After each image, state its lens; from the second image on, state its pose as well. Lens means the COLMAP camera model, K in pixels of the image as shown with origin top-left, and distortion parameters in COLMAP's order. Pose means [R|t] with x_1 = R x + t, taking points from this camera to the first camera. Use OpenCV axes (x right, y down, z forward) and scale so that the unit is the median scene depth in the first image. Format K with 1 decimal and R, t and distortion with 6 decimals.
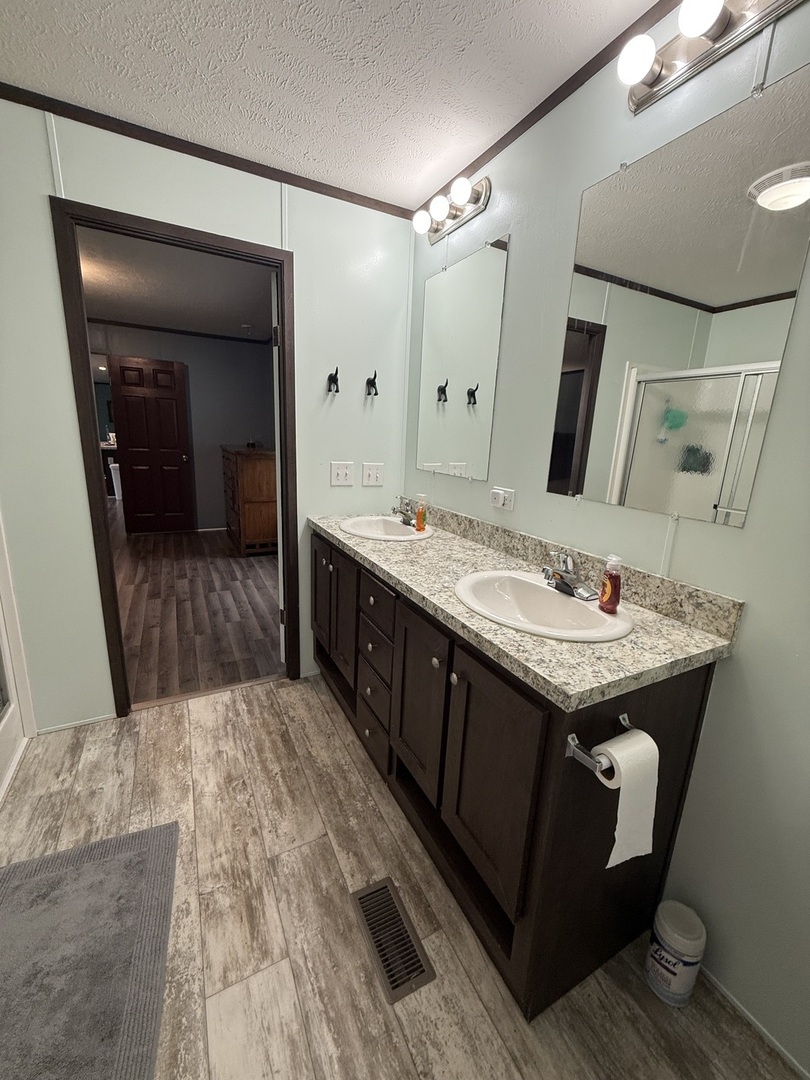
lens RADIAL K [[431.4, 0, 400.3], [0, 431.4, 539.3], [0, 0, 1]] dist [-0.003805, 0.000668]
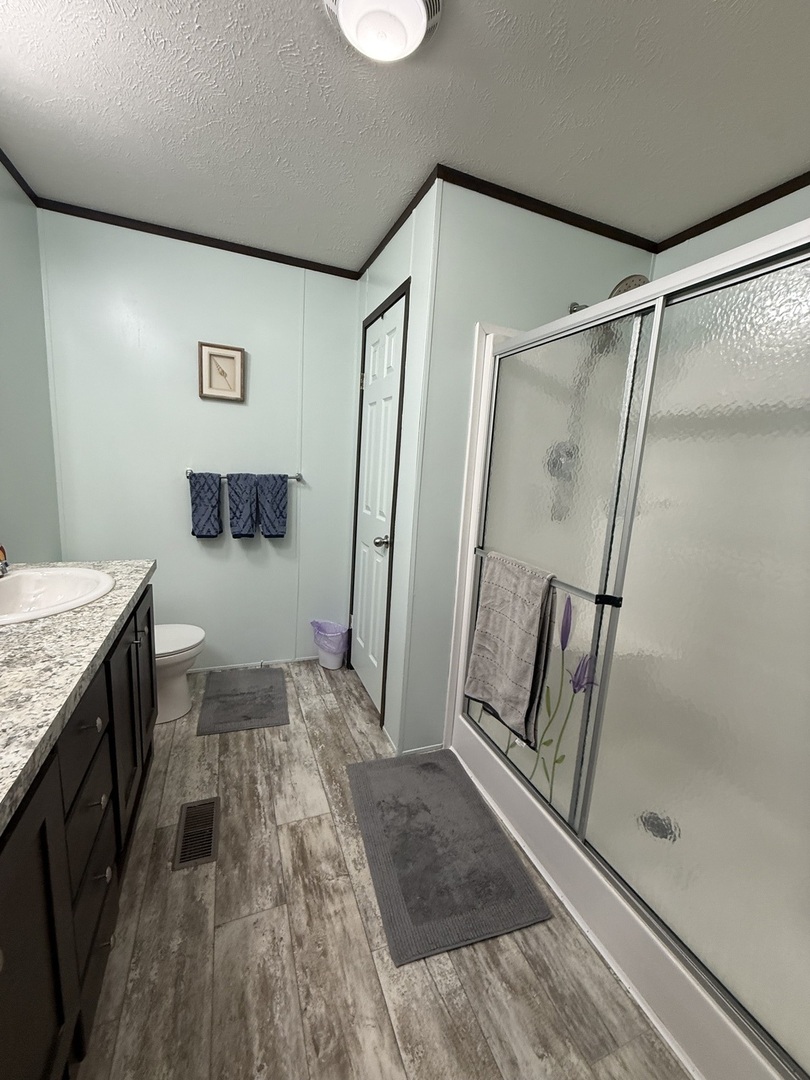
lens RADIAL K [[431.4, 0, 400.8], [0, 431.4, 540.6], [0, 0, 1]] dist [-0.003805, 0.000668]
pose [[-0.989351, -0.124570, 0.075284, -0.486017], [-0.083662, 0.909942, 0.406210, -0.353660], [-0.119106, 0.395586, -0.910673, 1.393257]]
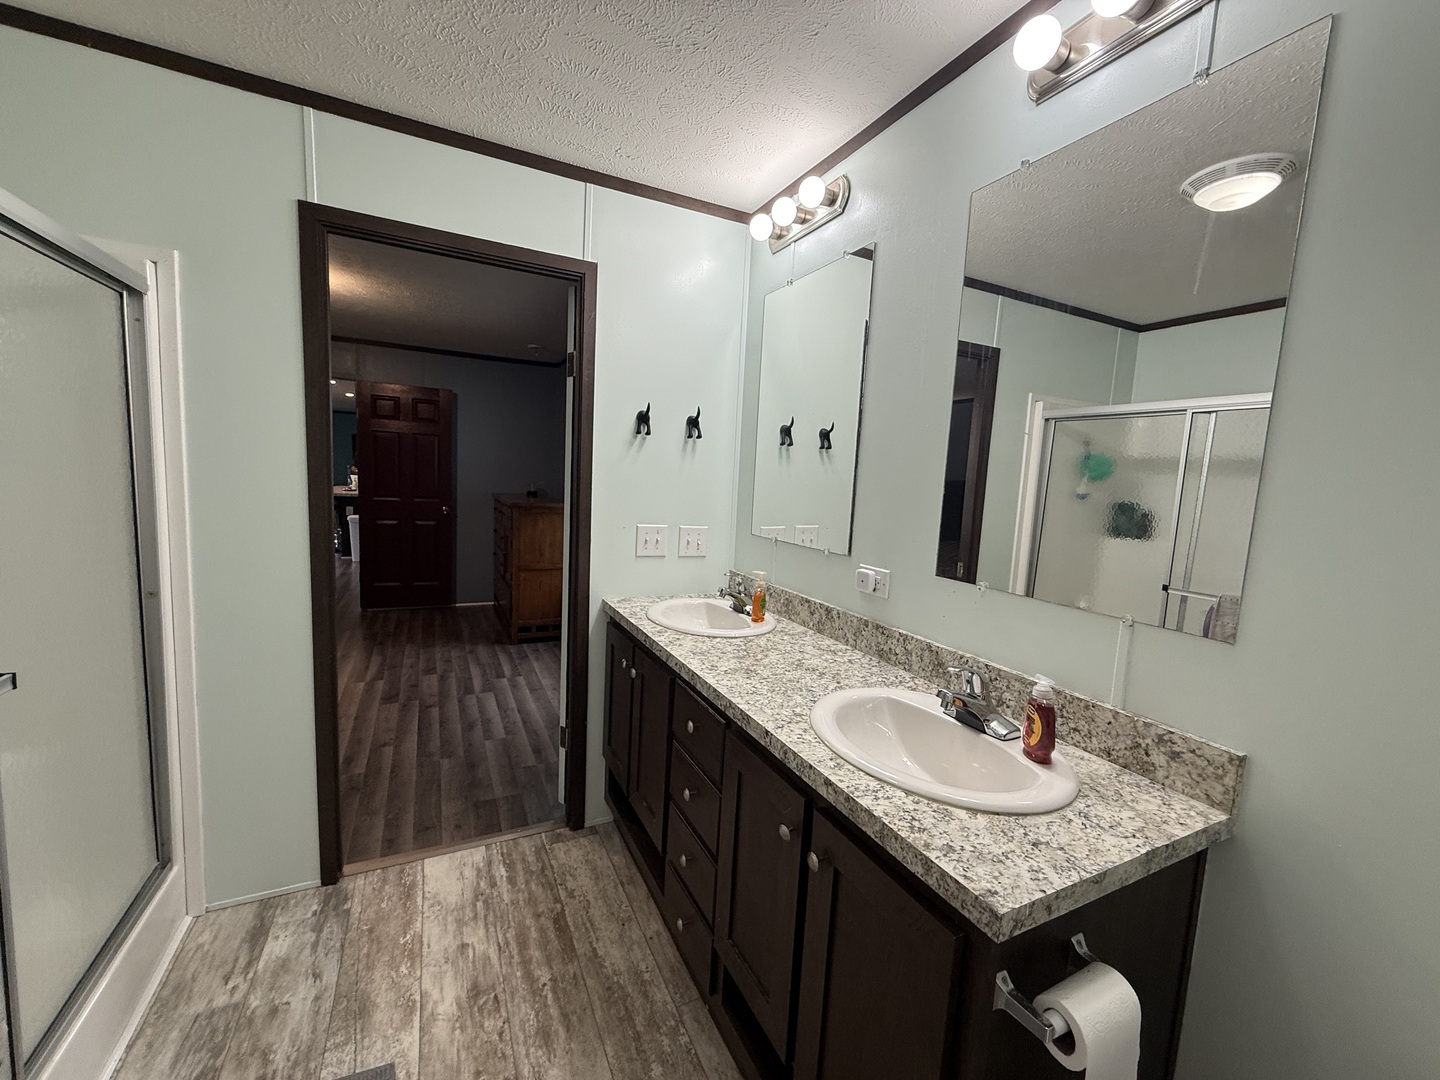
lens RADIAL K [[575.1, 0, 711.2], [0, 575.1, 543.0], [0, 0, 1]] dist [-0.003805, 0.000668]
pose [[0.999641, 0.009771, -0.024944, -0.012355], [-0.012758, 0.992380, -0.122551, -0.041341], [0.023556, 0.122825, 0.992149, 0.032415]]
